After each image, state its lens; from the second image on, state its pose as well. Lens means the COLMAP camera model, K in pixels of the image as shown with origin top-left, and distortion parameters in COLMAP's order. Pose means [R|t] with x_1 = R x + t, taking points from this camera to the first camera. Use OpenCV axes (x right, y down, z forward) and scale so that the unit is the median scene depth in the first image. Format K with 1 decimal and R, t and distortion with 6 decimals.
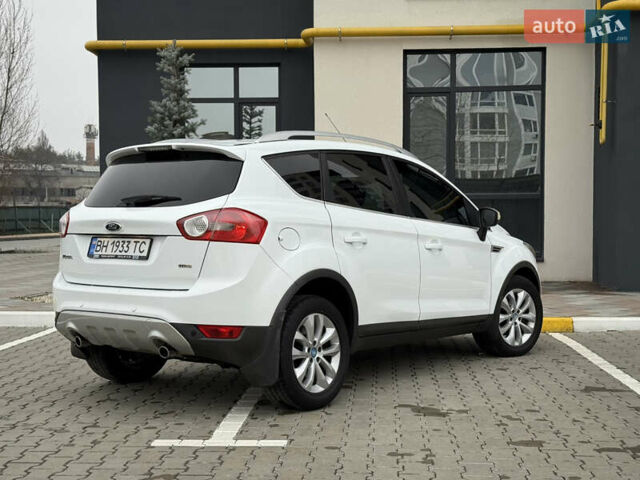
lens RADIAL K [[919.9, 0, 320.0], [0, 919.9, 240.0], [0, 0, 1]] dist [0.193258, -0.404405]
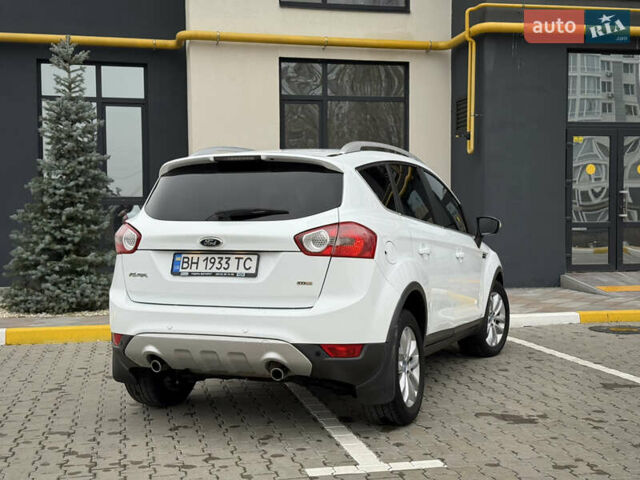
lens RADIAL K [[885.4, 0, 320.0], [0, 885.4, 240.0], [0, 0, 1]] dist [0.189278, -0.346221]
pose [[0.960295, -0.011831, 0.278734, -0.155100], [0.010990, 0.999929, 0.004582, -0.008245], [-0.278769, -0.001337, 0.960357, 0.046463]]
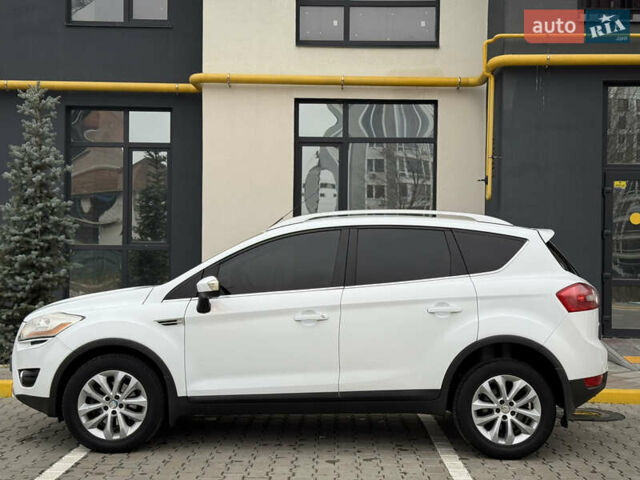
lens RADIAL K [[885.4, 0, 320.0], [0, 885.4, 240.0], [0, 0, 1]] dist [0.189278, -0.346221]
pose [[0.998496, 0.014692, 0.052816, 0.074852], [-0.012563, 0.999104, -0.040417, -0.020361], [-0.053362, 0.039693, 0.997786, 0.077774]]
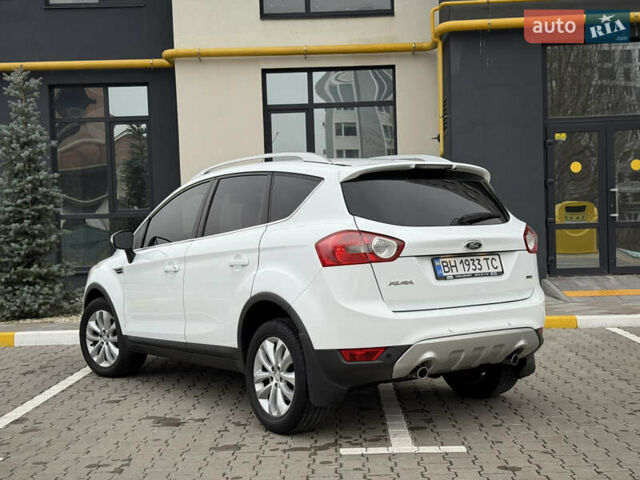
lens RADIAL K [[913.0, 0, 320.0], [0, 913.0, 240.0], [0, 0, 1]] dist [0.151980, -0.148101]
pose [[0.998260, -0.030900, 0.050213, 0.105458], [0.031143, 0.999507, -0.004064, -0.007116], [-0.050063, 0.005620, 0.998730, -0.034313]]
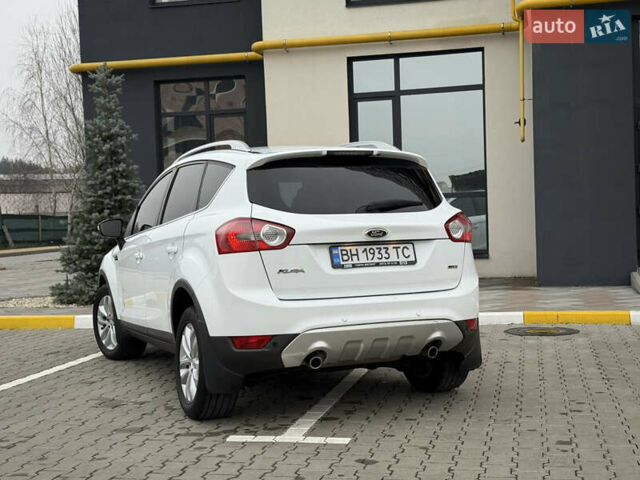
lens RADIAL K [[919.9, 0, 320.0], [0, 919.9, 240.0], [0, 0, 1]] dist [0.193258, -0.404405]
pose [[0.987056, -0.027204, -0.158054, 0.235151], [0.027550, 0.999620, 0.000002, -0.002040], [0.157993, -0.004356, 0.987431, -0.028342]]
